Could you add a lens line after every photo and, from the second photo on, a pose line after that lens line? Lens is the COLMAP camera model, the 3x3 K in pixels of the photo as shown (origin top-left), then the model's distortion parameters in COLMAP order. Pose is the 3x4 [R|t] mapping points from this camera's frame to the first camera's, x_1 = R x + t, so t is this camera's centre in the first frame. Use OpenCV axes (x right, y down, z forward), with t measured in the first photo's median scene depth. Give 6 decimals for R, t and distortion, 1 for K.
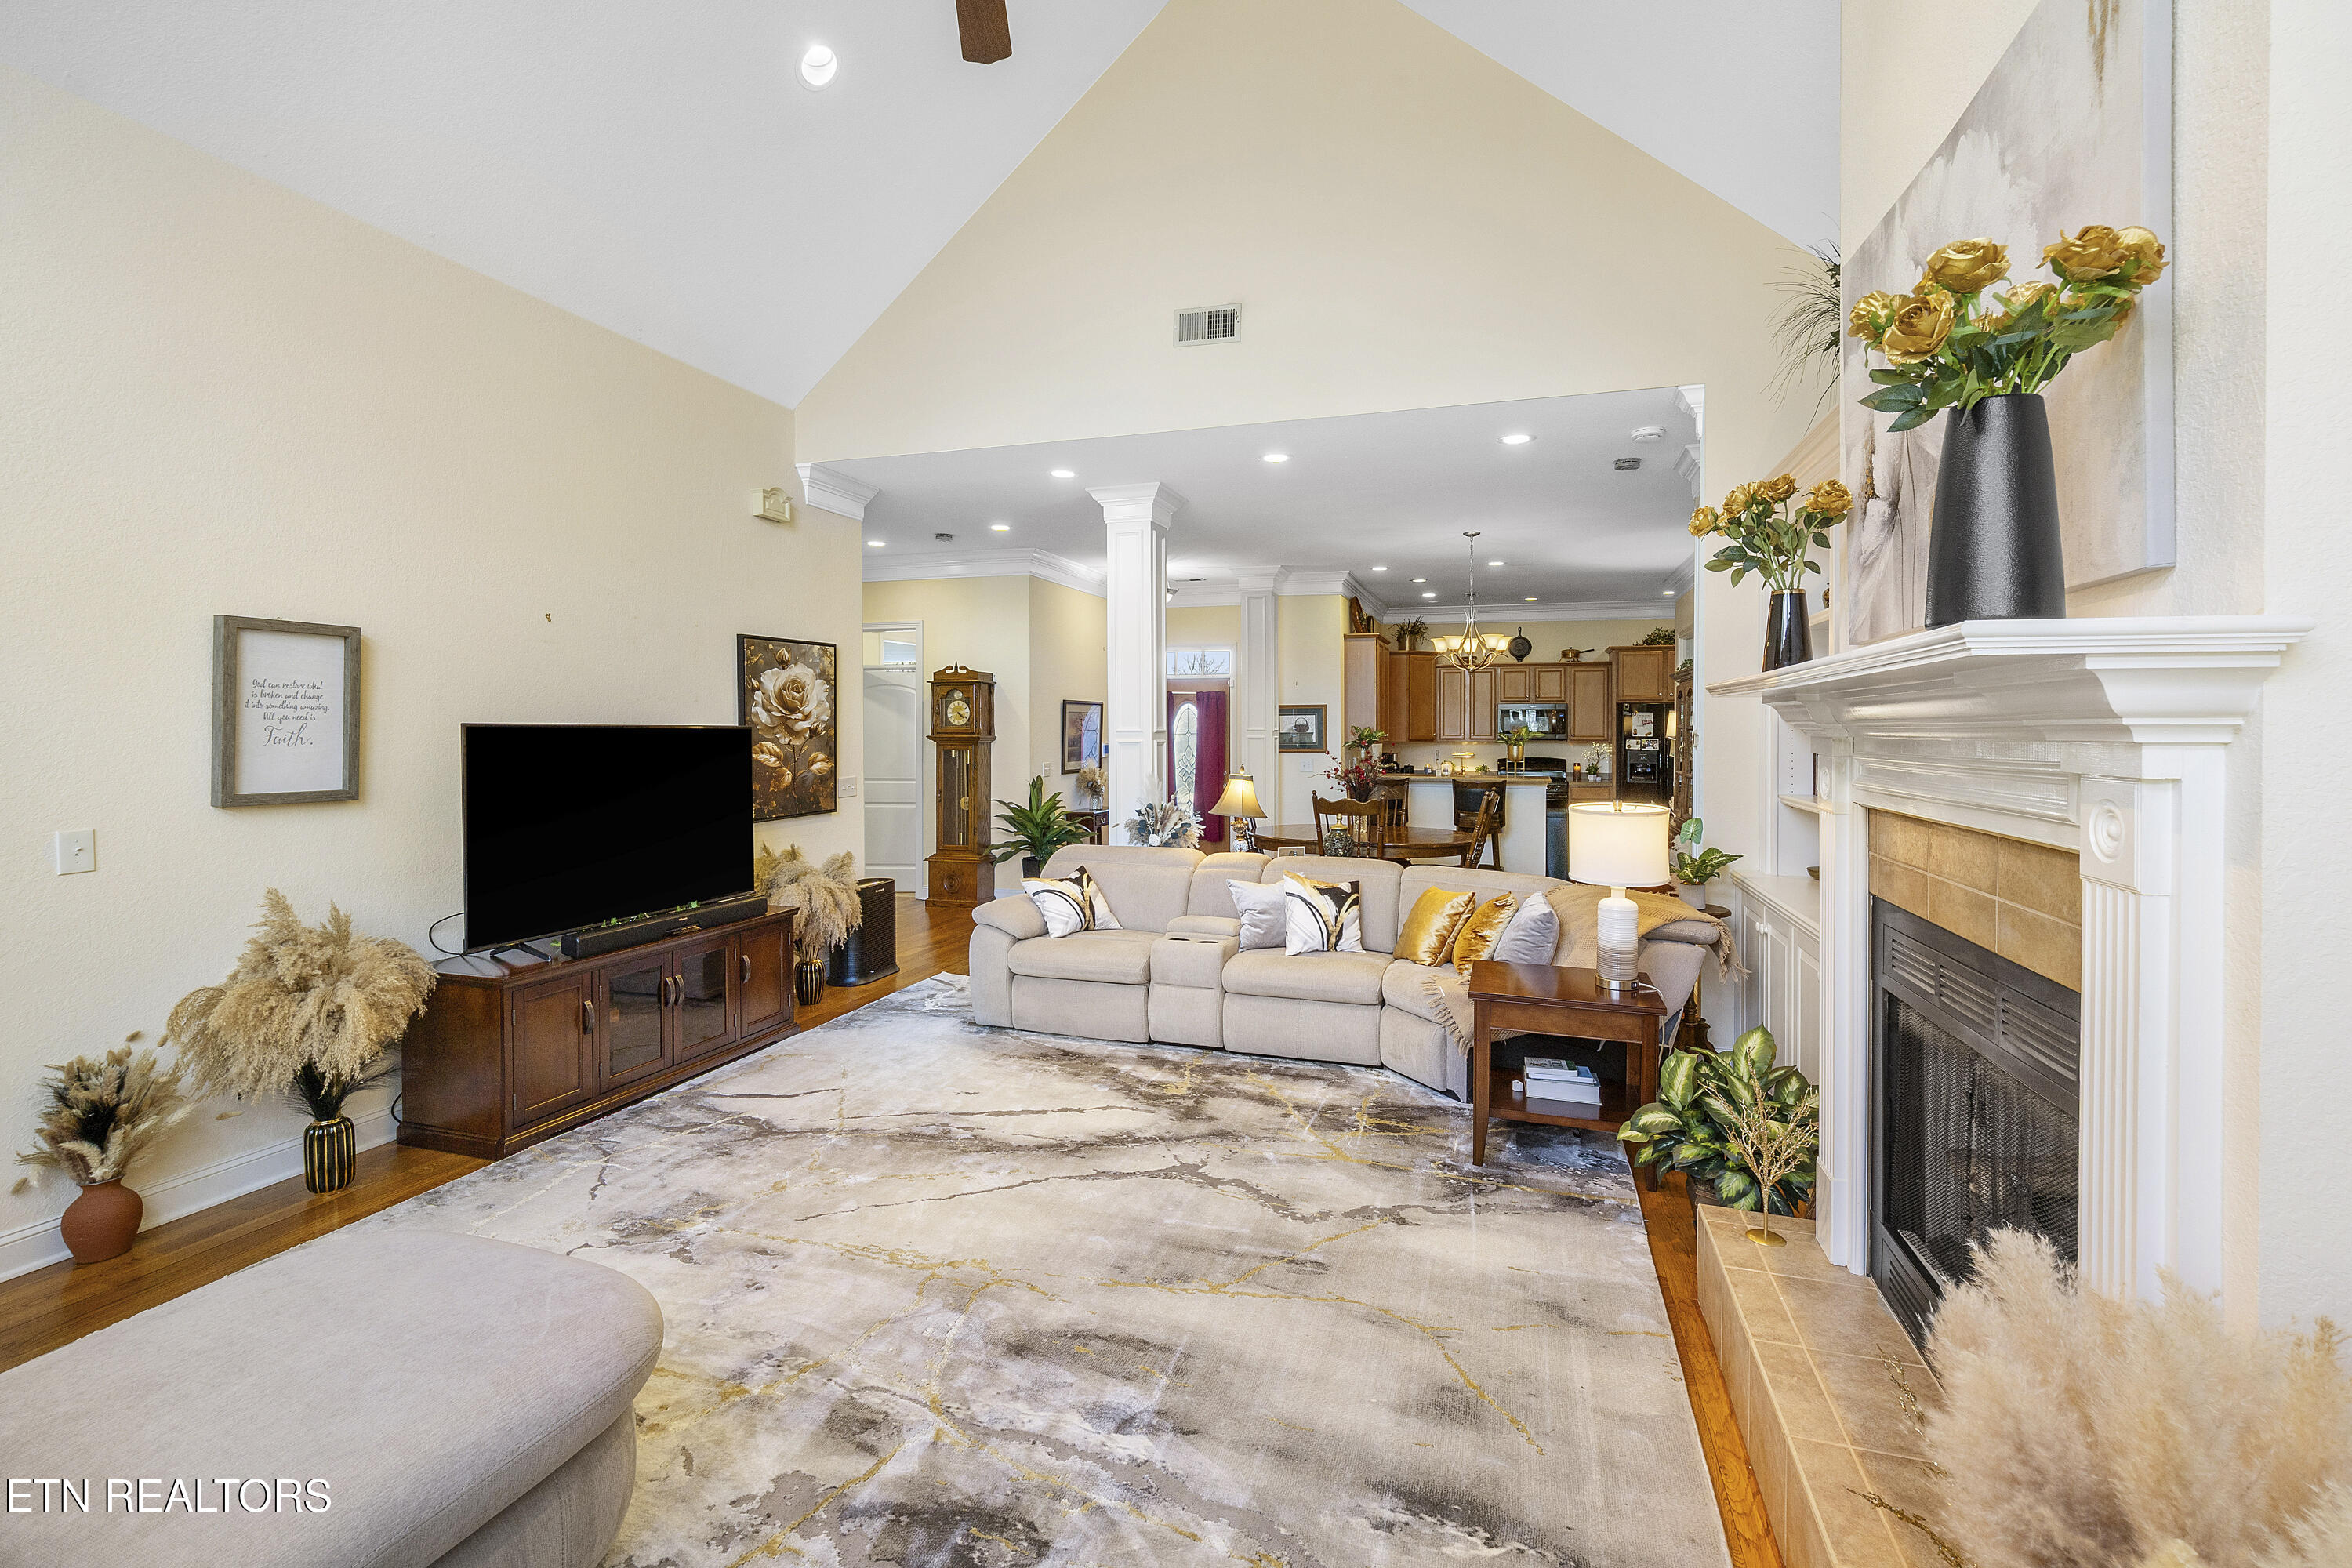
lens RADIAL K [[1014.4, 0, 1188.4], [0, 1014.4, 733.7], [0, 0, 1]] dist [0.012078, -0.000073]
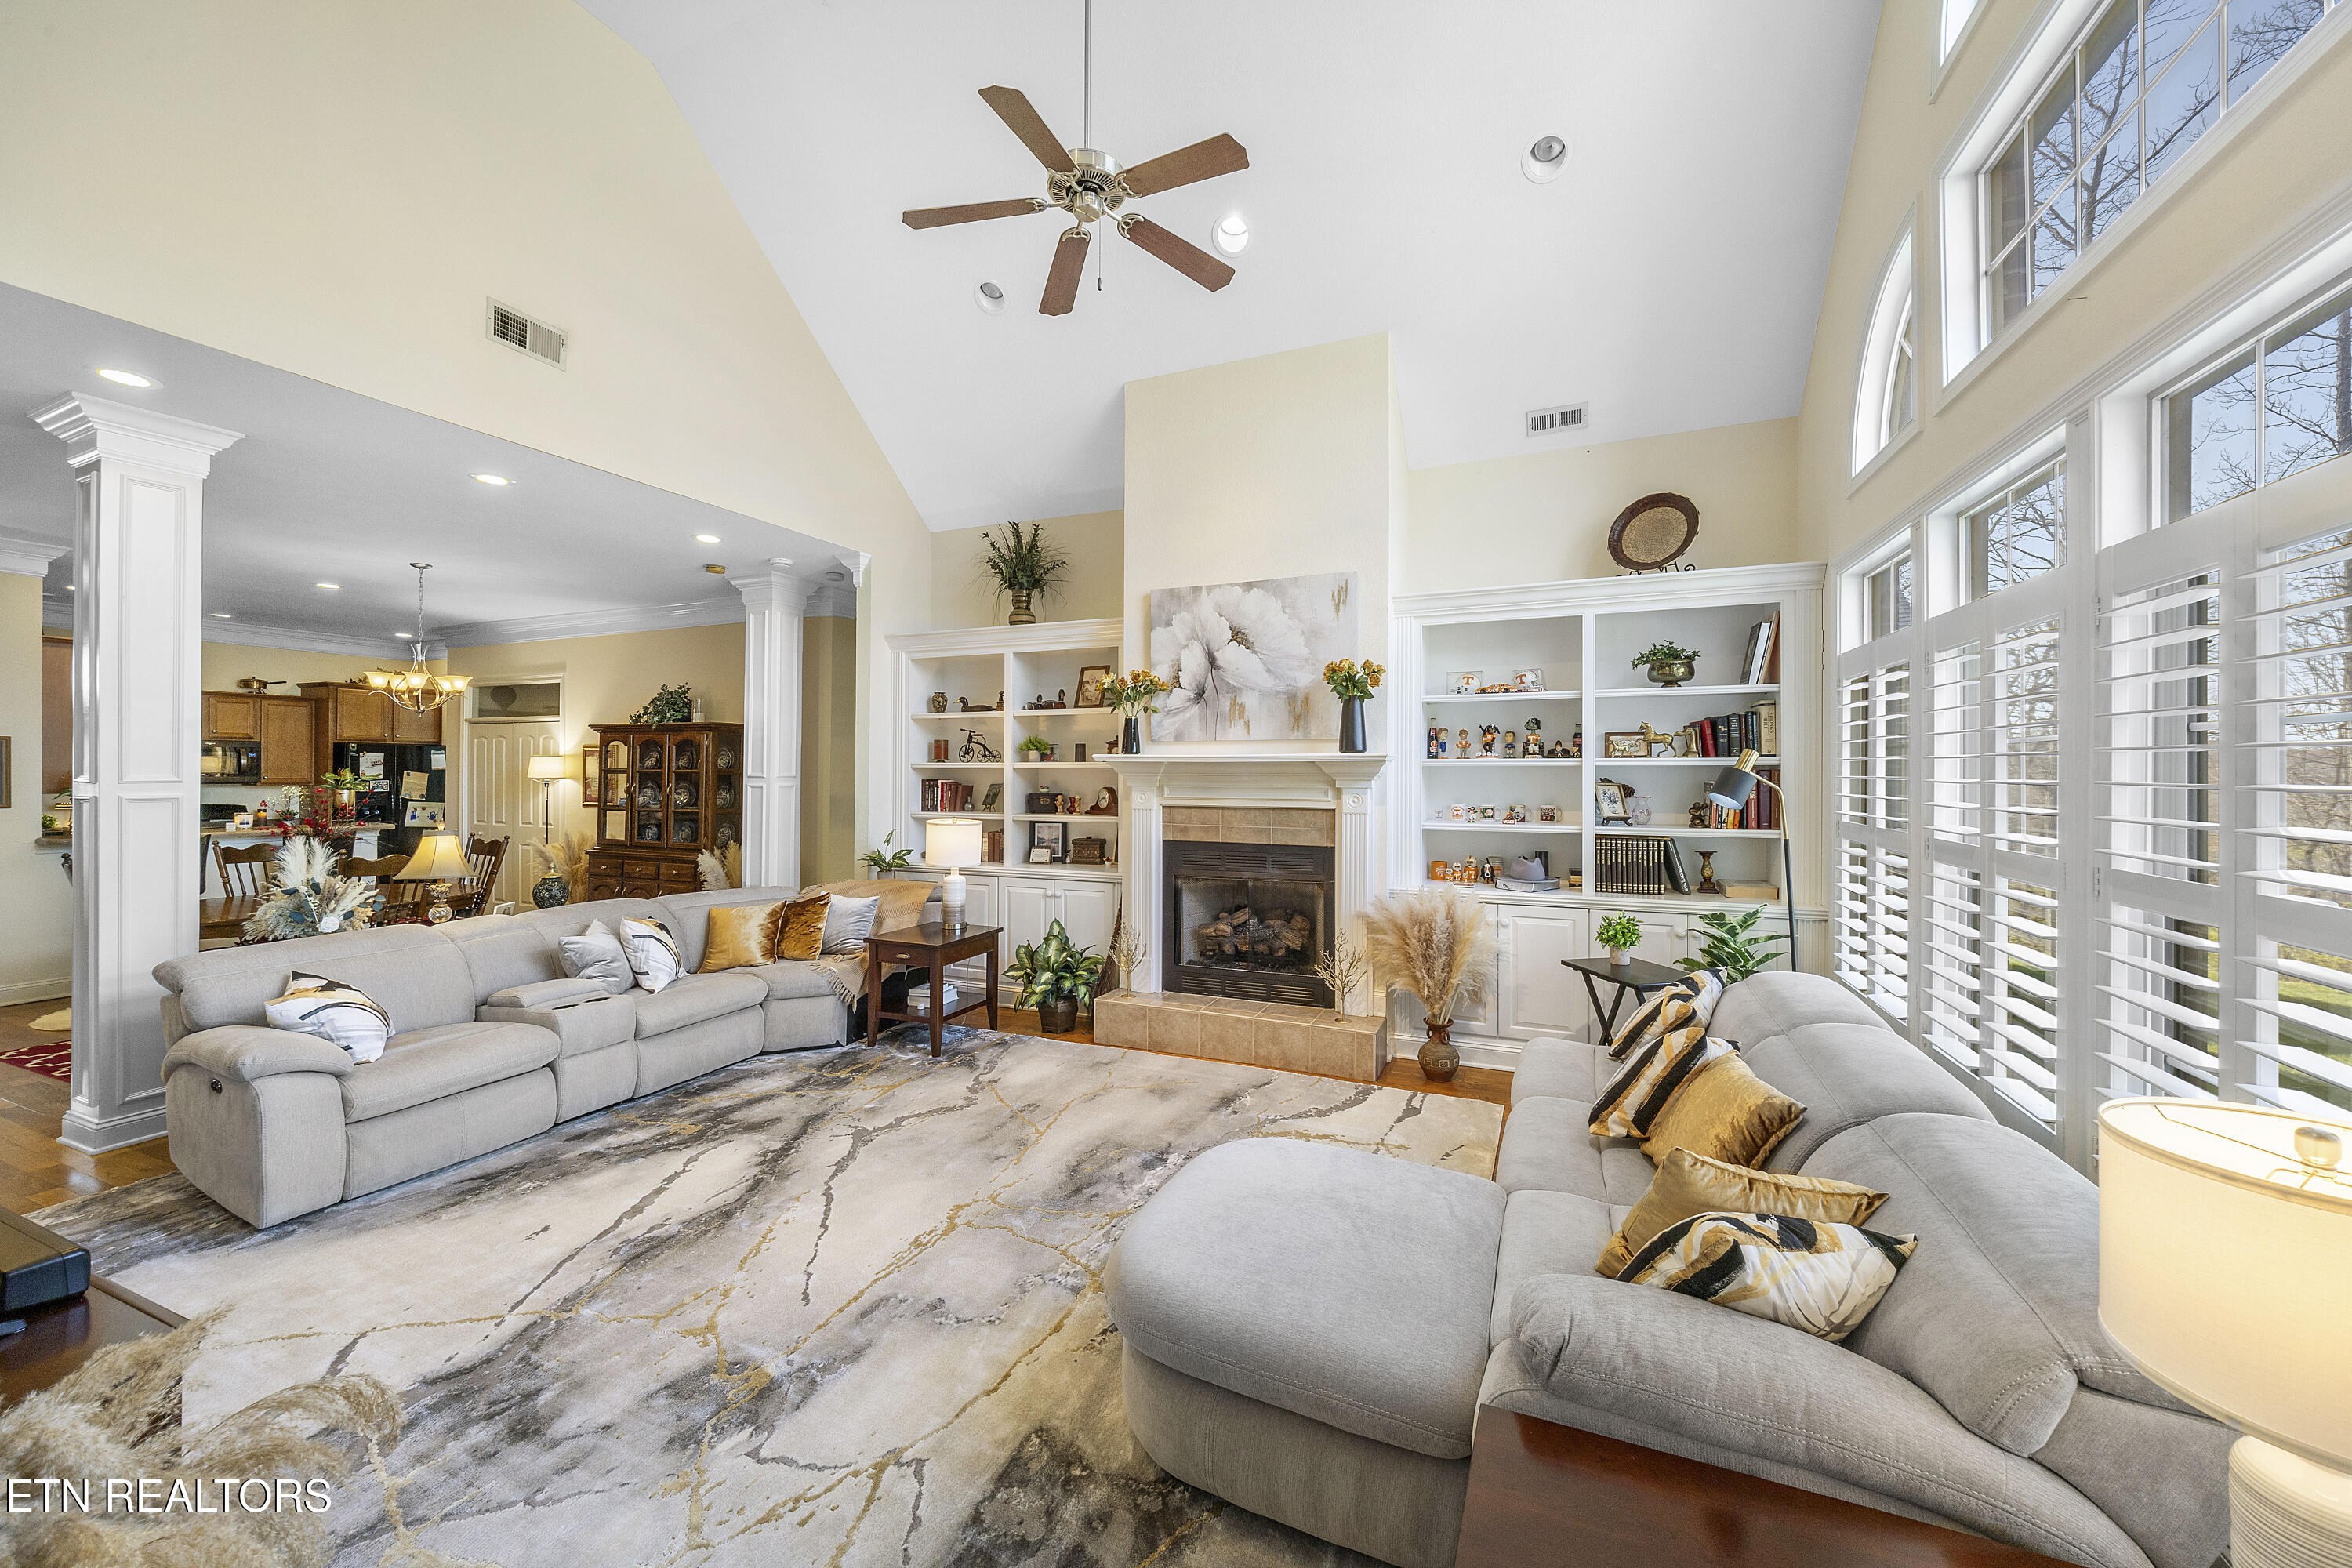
lens RADIAL K [[884.3, 0, 1170.6], [0, 884.3, 762.6], [0, 0, 1]] dist [-0.011701, -0.000156]
pose [[0.103289, 0.003043, 0.994647, -0.919754], [0.005119, 0.999980, -0.003591, -0.015091], [-0.994638, 0.005463, 0.103271, 0.459408]]
